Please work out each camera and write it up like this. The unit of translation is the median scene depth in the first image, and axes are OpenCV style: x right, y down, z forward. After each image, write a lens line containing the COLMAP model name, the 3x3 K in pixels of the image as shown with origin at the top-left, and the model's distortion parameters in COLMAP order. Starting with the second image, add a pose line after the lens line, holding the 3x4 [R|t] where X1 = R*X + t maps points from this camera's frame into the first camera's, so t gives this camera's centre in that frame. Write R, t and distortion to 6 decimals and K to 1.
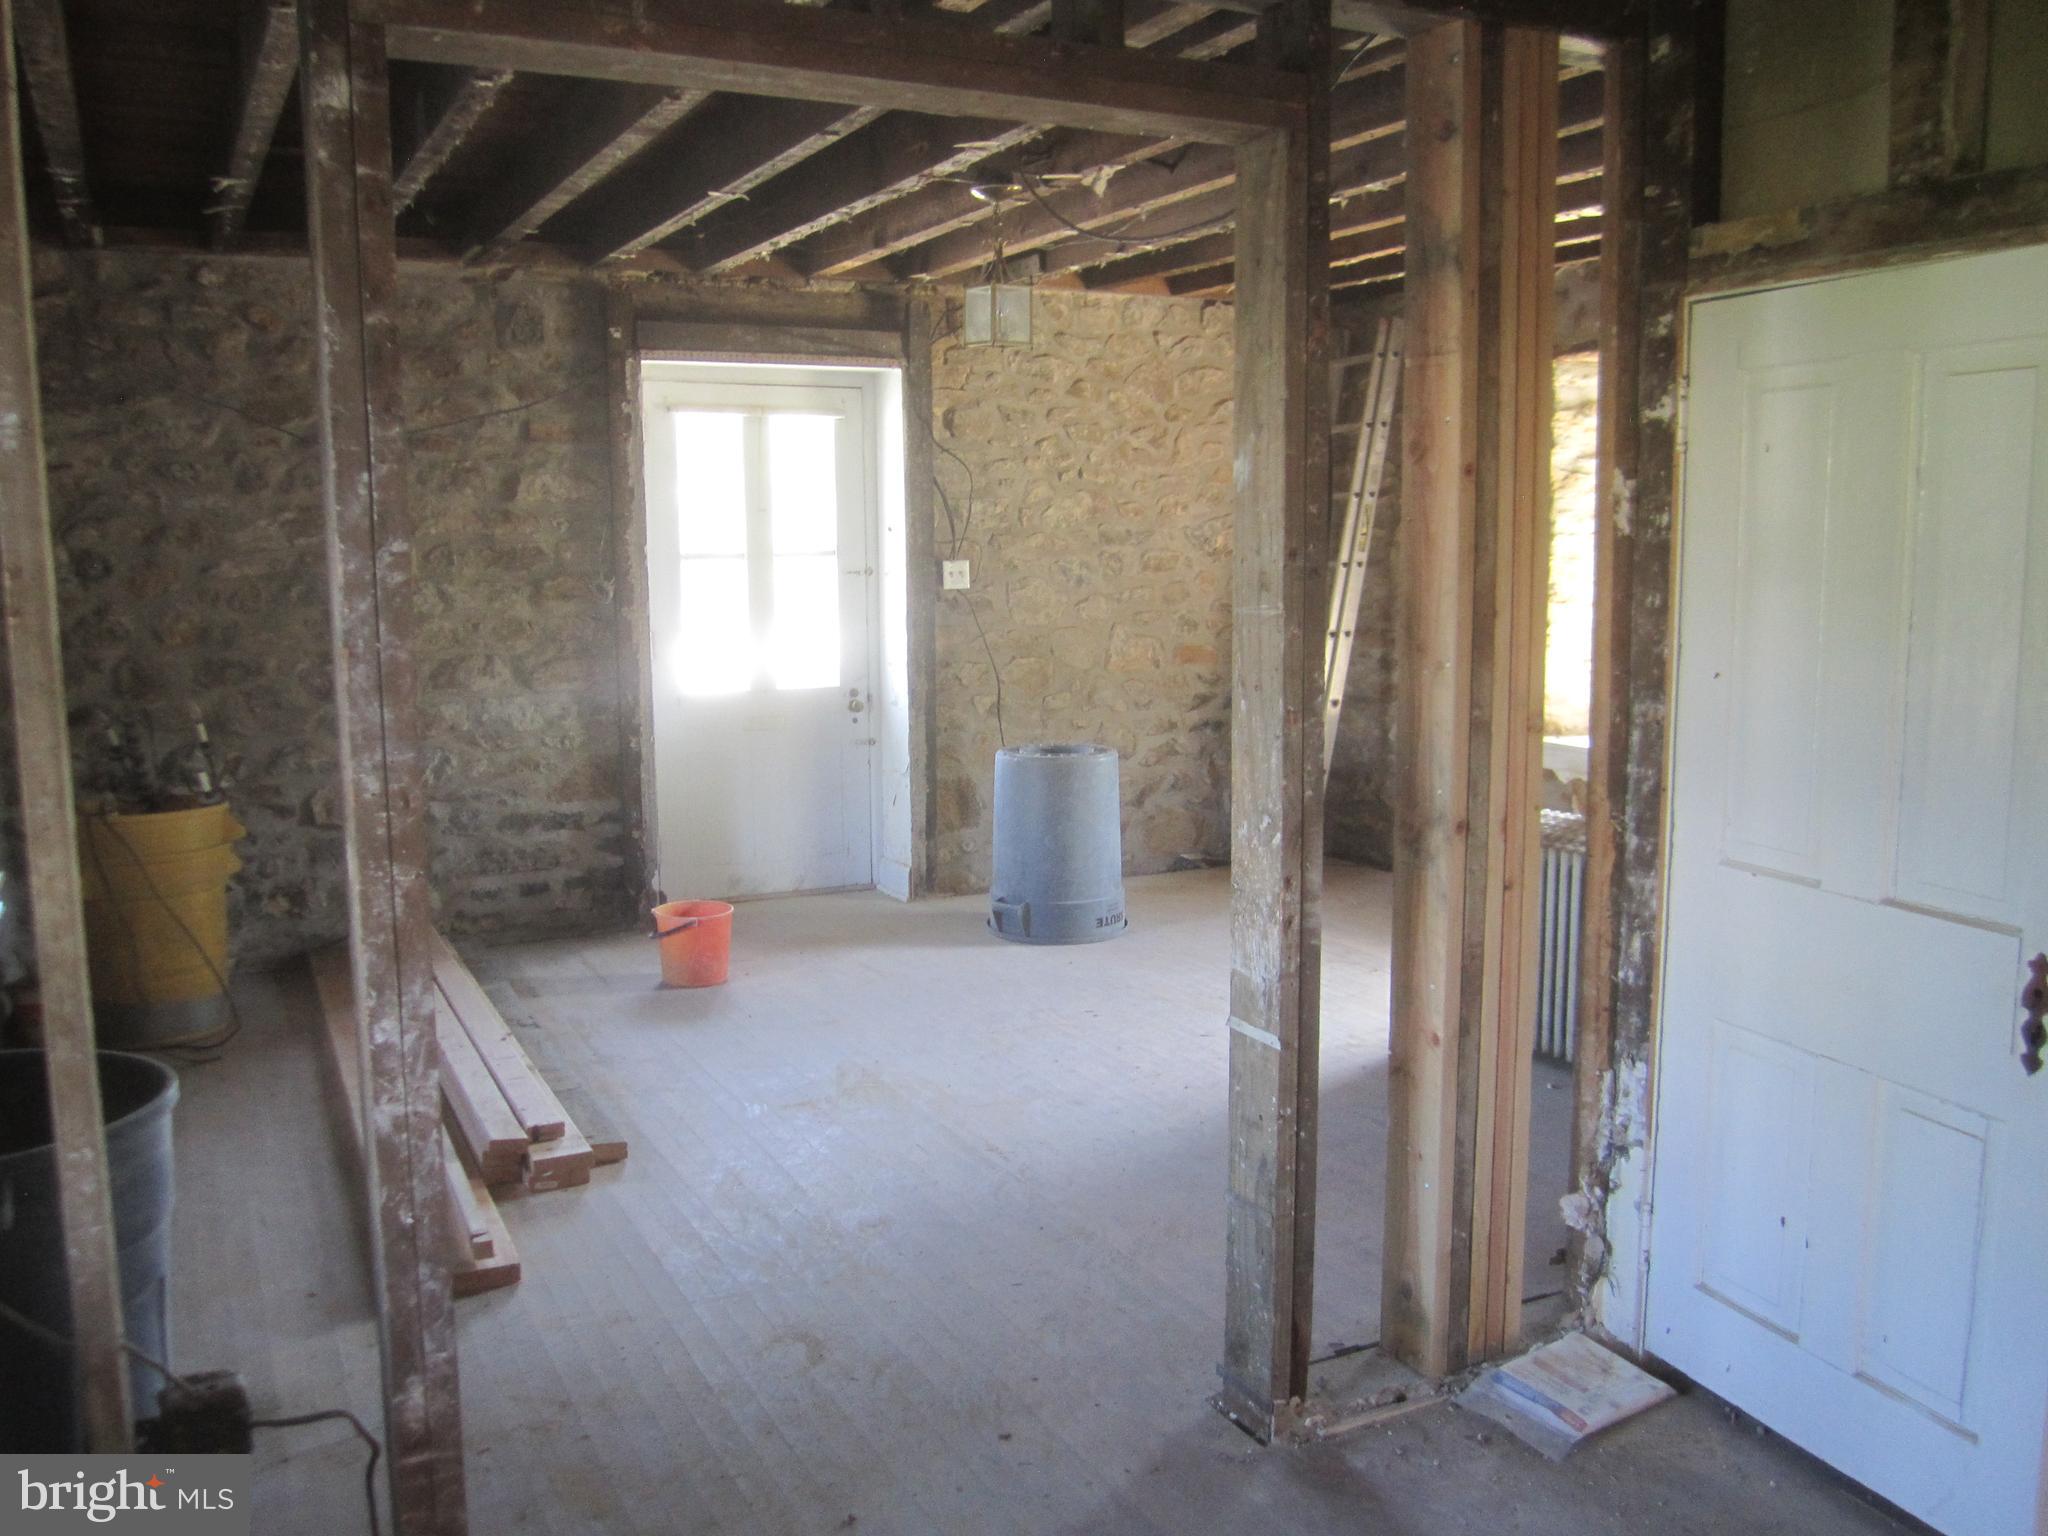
lens RADIAL K [[1682.5, 0, 1028.2], [0, 1682.5, 855.3], [0, 0, 1]] dist [0.003879, 0.003304]
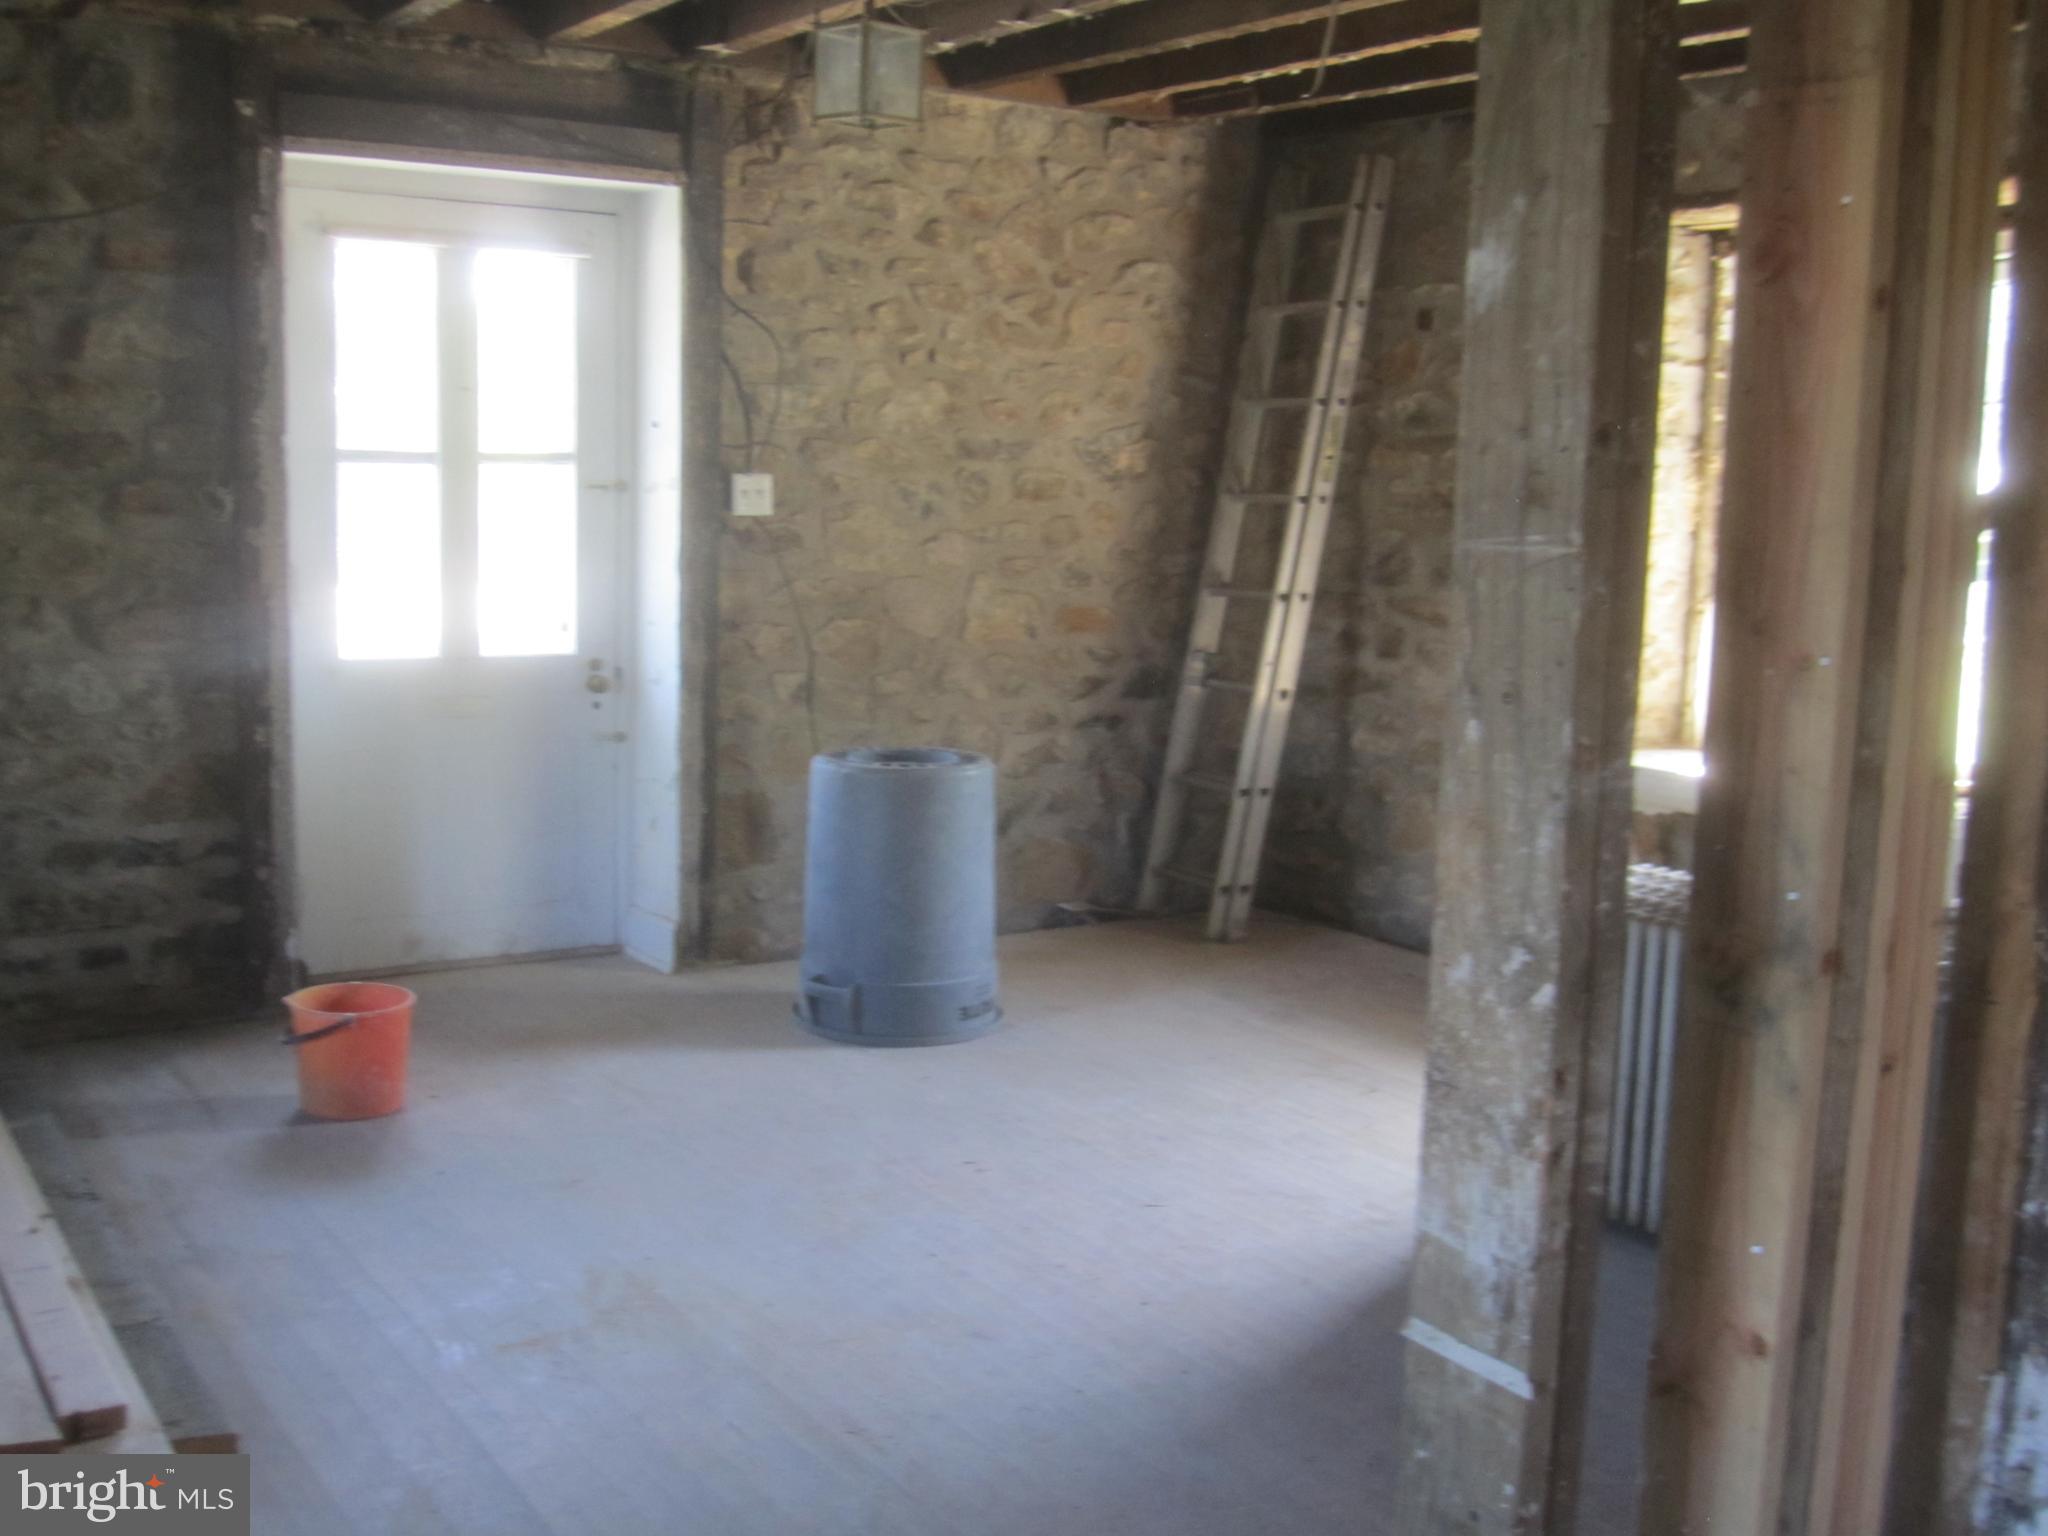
lens RADIAL K [[2117.8, 0, 1012.3], [0, 2117.8, 868.5], [0, 0, 1]] dist [-0.053313, 0.014601]
pose [[0.993793, 0.013102, 0.110475, -0.033013], [-0.013135, 0.999914, -0.000433, -0.018153], [-0.110471, -0.001021, 0.993879, 0.151498]]
